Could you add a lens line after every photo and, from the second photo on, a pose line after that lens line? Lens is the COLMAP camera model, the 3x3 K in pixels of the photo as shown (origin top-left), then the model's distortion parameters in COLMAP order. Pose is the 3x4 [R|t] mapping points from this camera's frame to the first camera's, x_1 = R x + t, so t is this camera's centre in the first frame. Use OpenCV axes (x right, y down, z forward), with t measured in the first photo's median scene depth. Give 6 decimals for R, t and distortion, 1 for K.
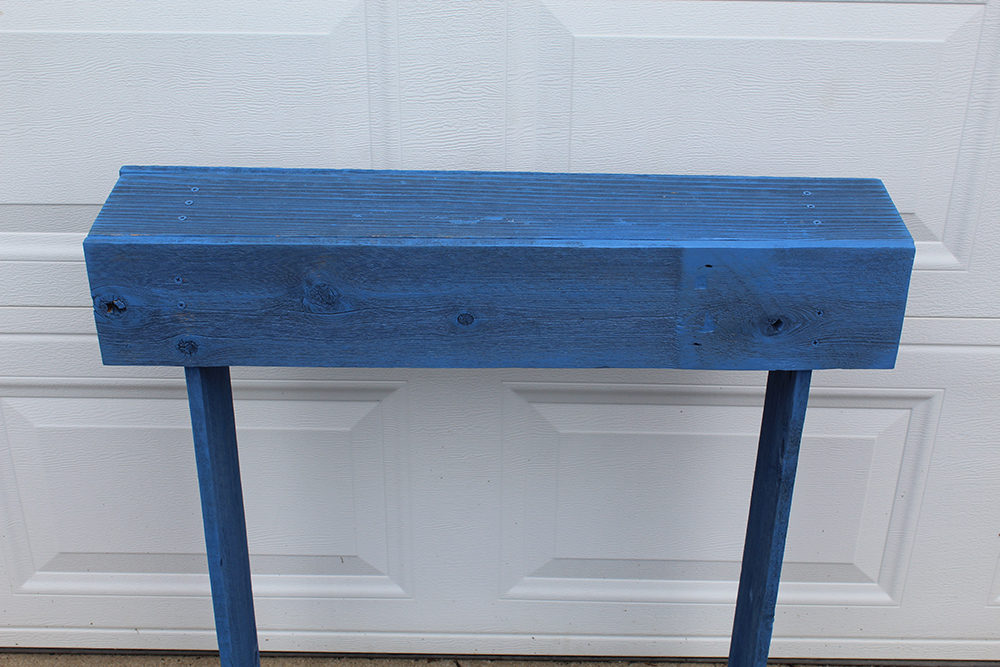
lens RADIAL K [[1390.4, 0, 500.0], [0, 1390.4, 333.5], [0, 0, 1]] dist [-0.050082, 0.053028]
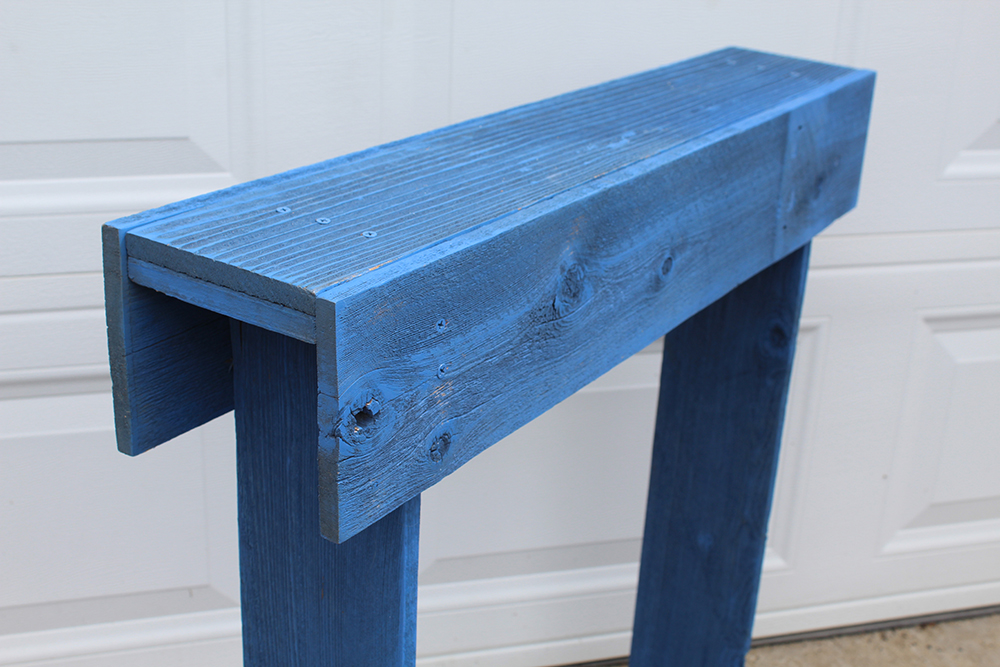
lens RADIAL K [[1359.7, 0, 500.0], [0, 1359.7, 333.5], [0, 0, 1]] dist [0.004209, 0.005406]
pose [[0.546160, -0.299372, 0.782359, -0.574306], [0.395118, 0.915602, 0.074529, -0.058942], [-0.738642, 0.268419, 0.618352, 0.554848]]
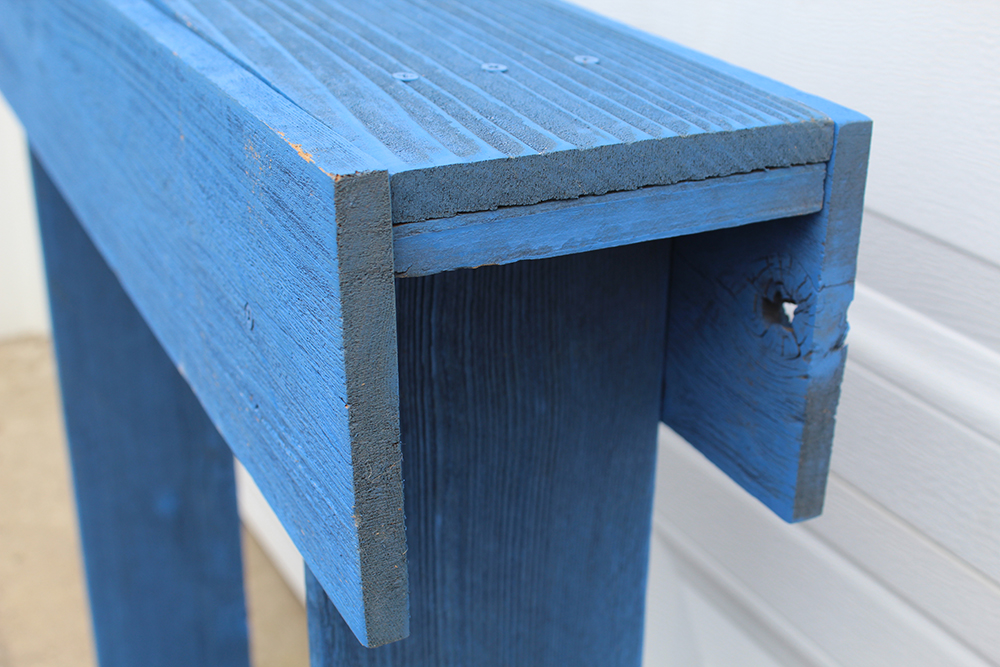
lens RADIAL K [[1374.0, 0, 500.0], [0, 1374.0, 333.5], [0, 0, 1]] dist [-0.008819, -0.005695]
pose [[-0.460596, -0.375522, 0.804260, -0.453016], [0.444637, 0.686596, 0.575224, -0.210888], [-0.768212, 0.622550, -0.149272, 0.979808]]
